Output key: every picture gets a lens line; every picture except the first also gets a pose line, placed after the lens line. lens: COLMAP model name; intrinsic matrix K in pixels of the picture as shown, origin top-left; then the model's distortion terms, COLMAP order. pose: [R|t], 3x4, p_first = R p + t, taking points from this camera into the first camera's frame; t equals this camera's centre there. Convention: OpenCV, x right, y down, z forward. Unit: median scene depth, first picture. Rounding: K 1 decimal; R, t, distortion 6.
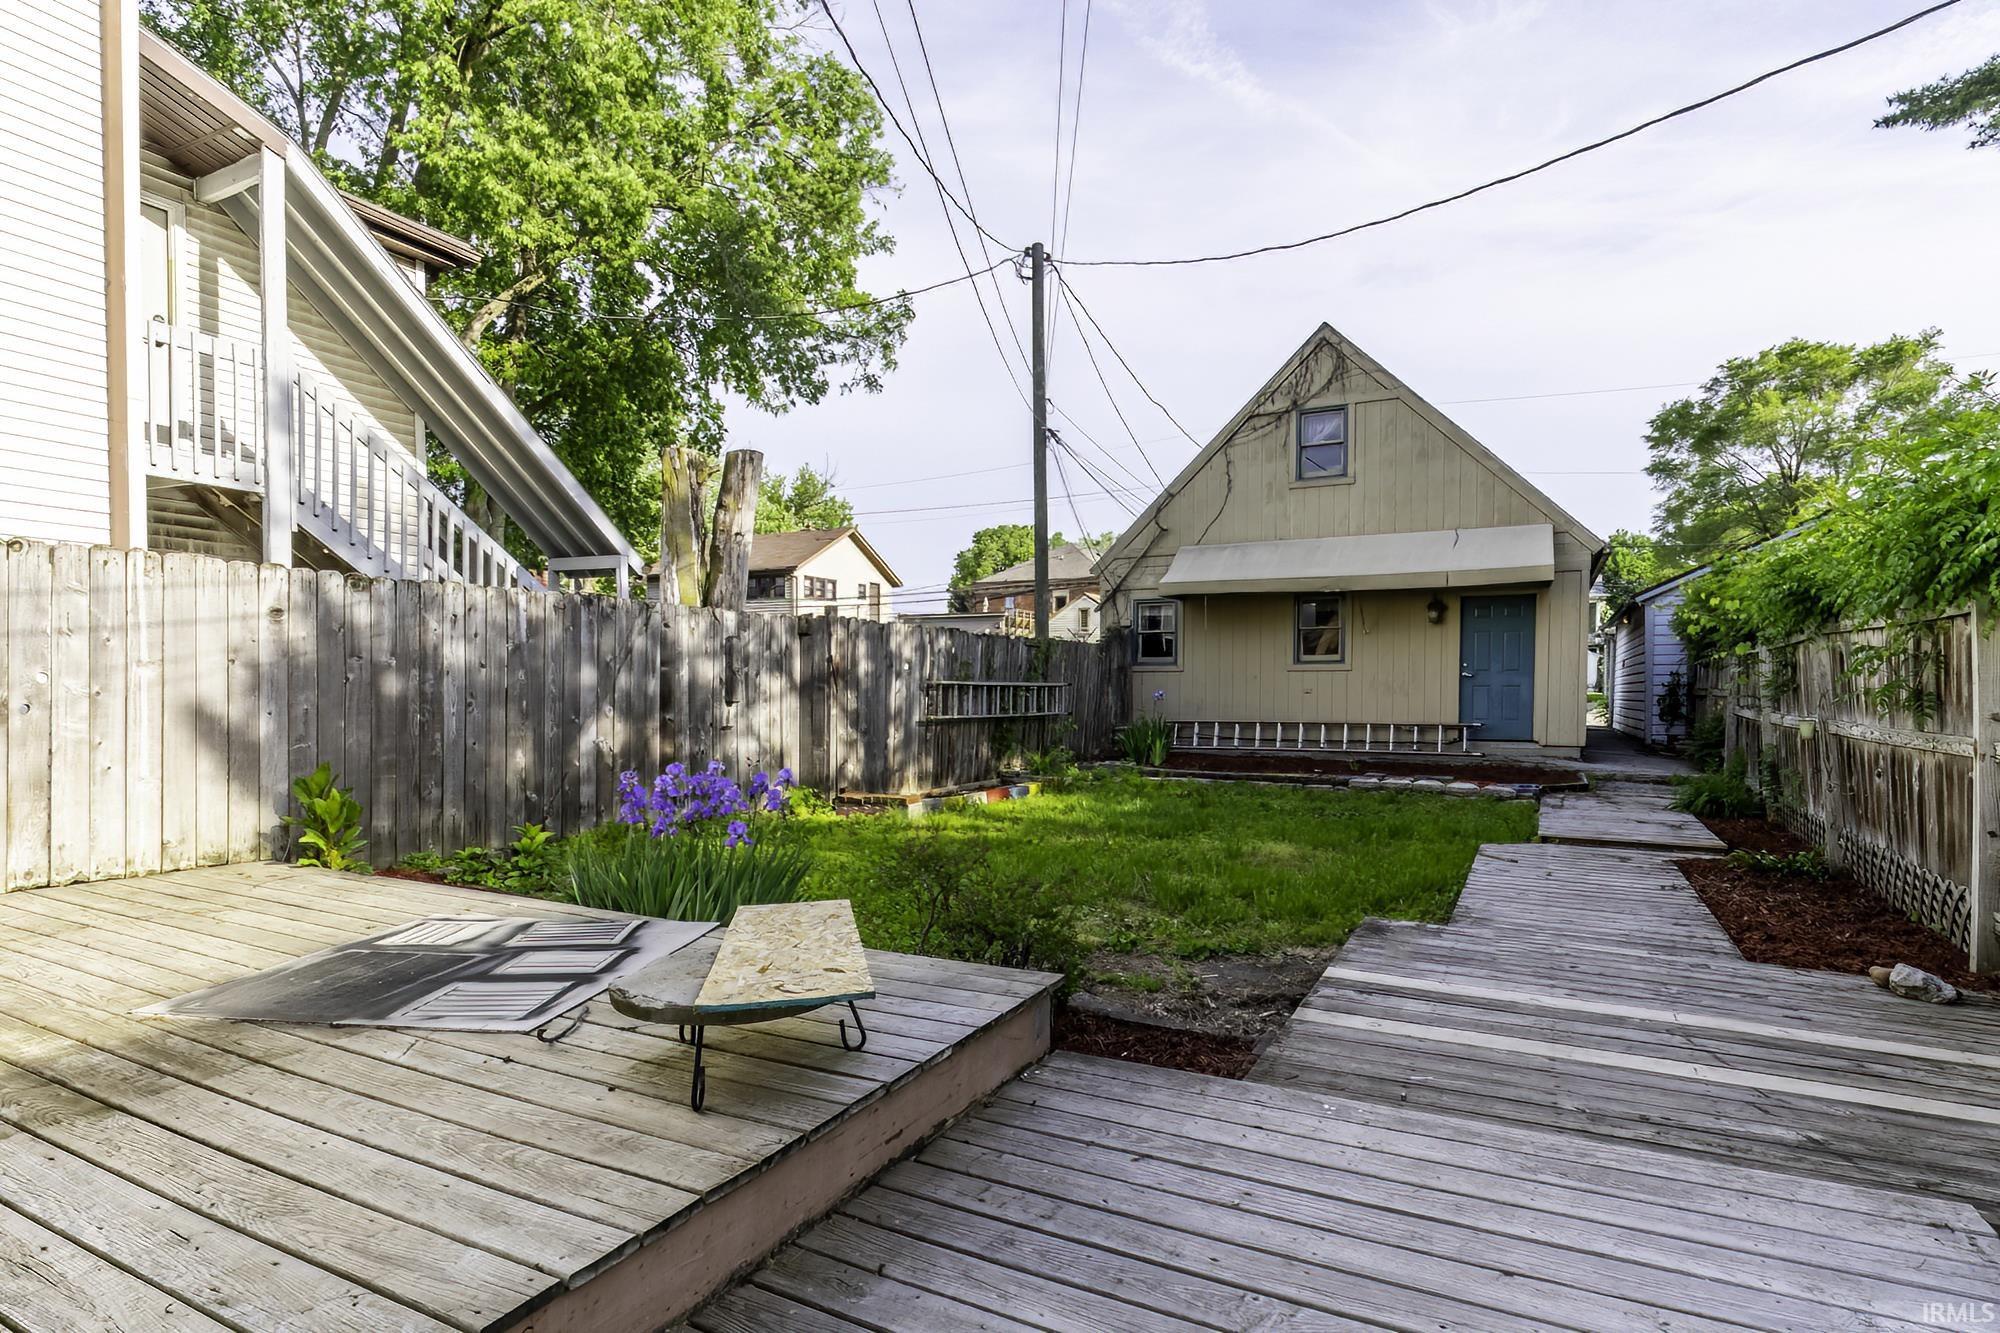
lens RADIAL K [[970.6, 0, 922.7], [0, 970.6, 697.8], [0, 0, 1]] dist [0.000647, -0.001455]
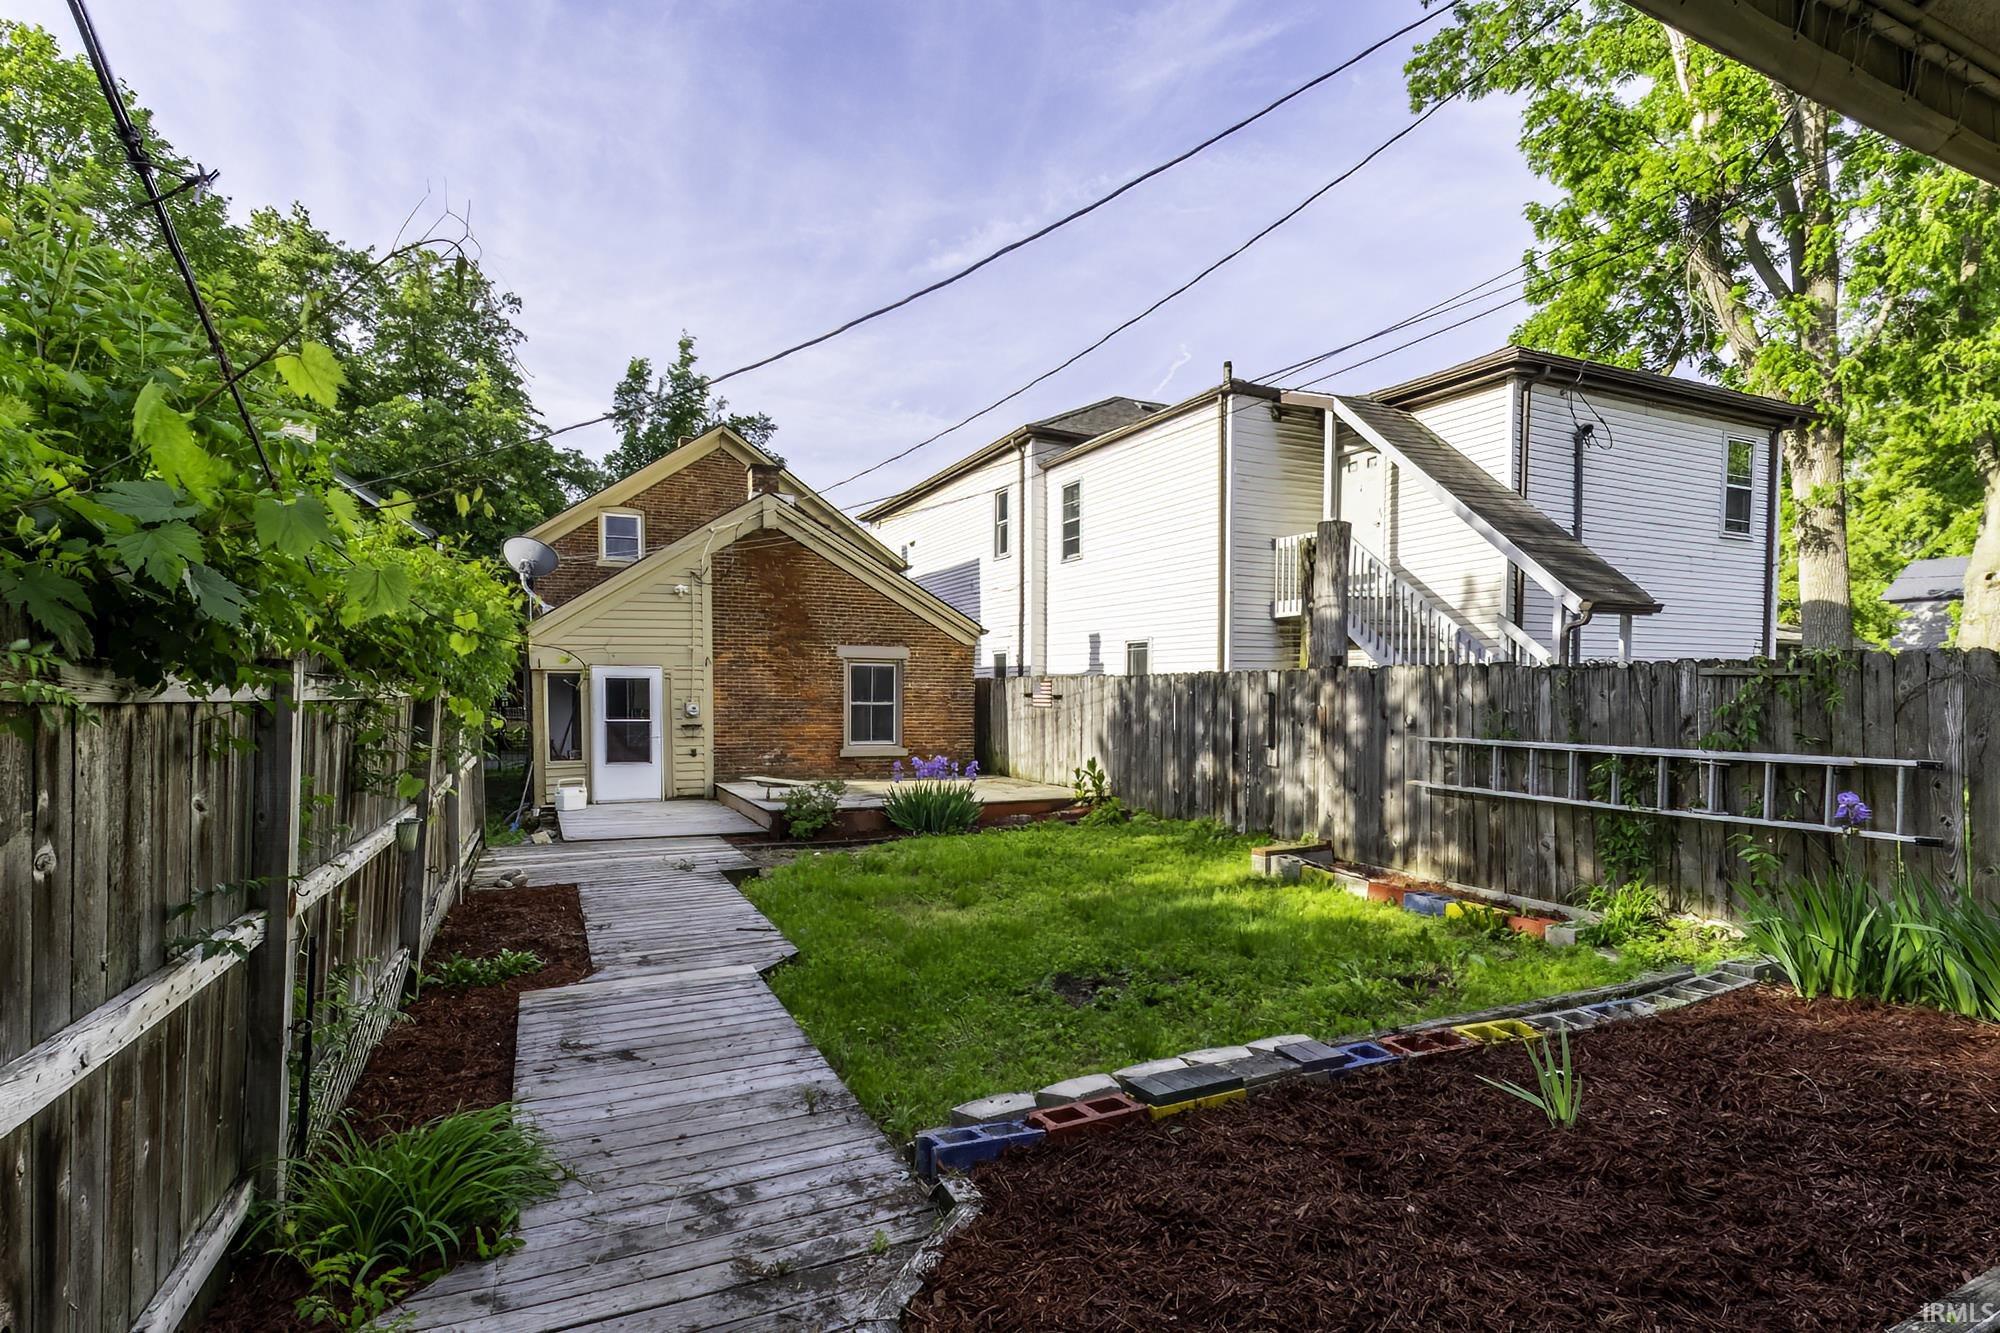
lens RADIAL K [[970.6, 0, 1037.7], [0, 970.6, 696.7], [0, 0, 1]] dist [0.000647, -0.001455]
pose [[-0.504226, -0.005407, -0.863555, 1.103472], [-0.014410, 0.999894, 0.002153, -0.063655], [0.863452, 0.013530, -0.504250, 1.414143]]
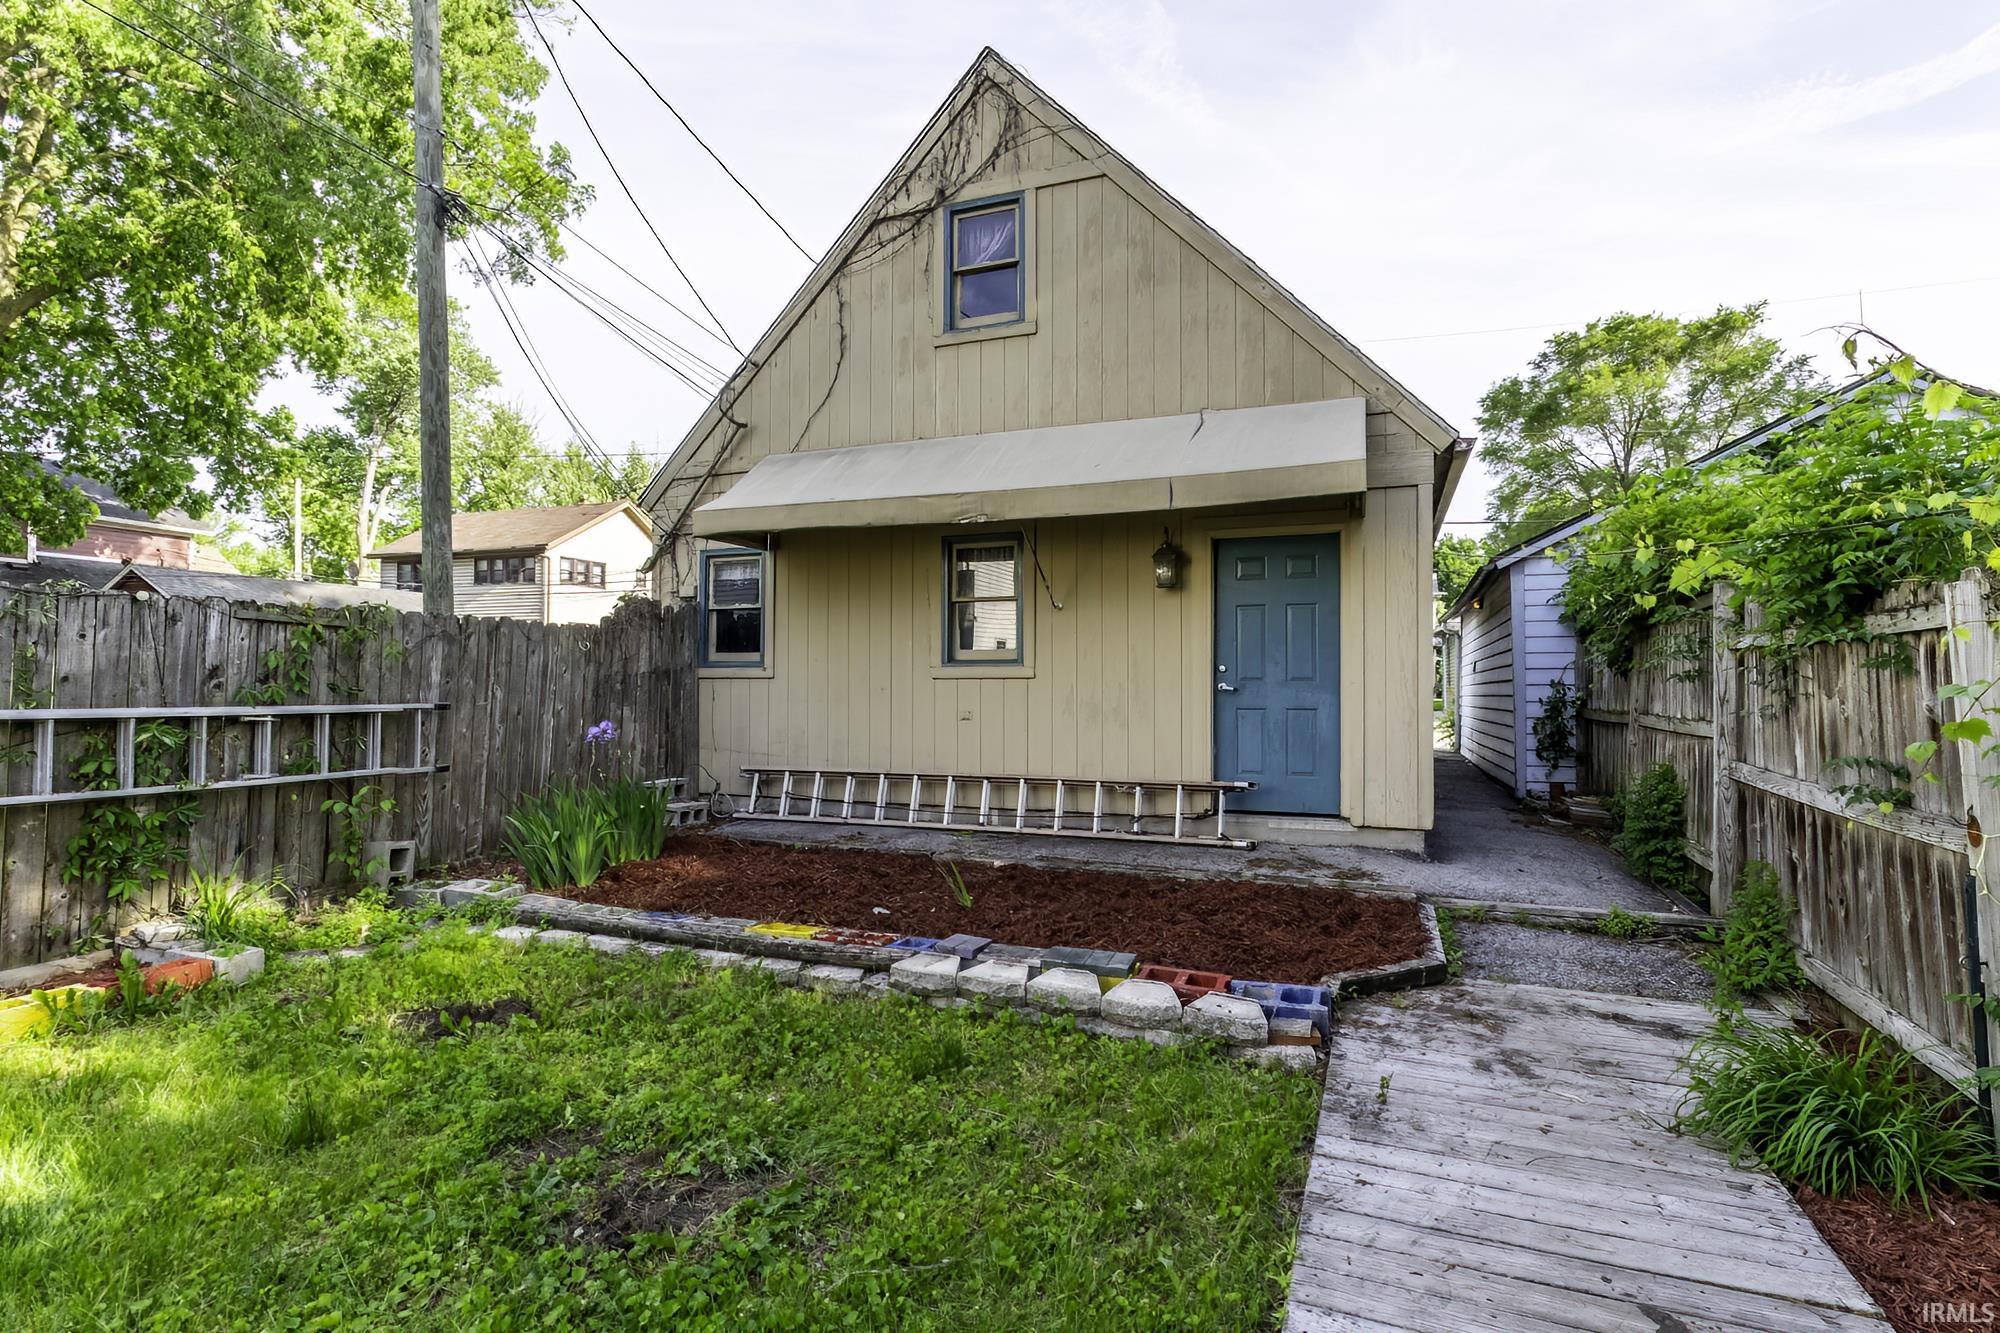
lens RADIAL K [[970.6, 0, 1002.4], [0, 970.6, 649.8], [0, 0, 1]] dist [0.000647, -0.001455]
pose [[0.981756, 0.006147, 0.190048, 0.310219], [0.003491, 0.998726, -0.050338, -0.016367], [-0.190115, 0.050083, 0.980484, 0.459636]]
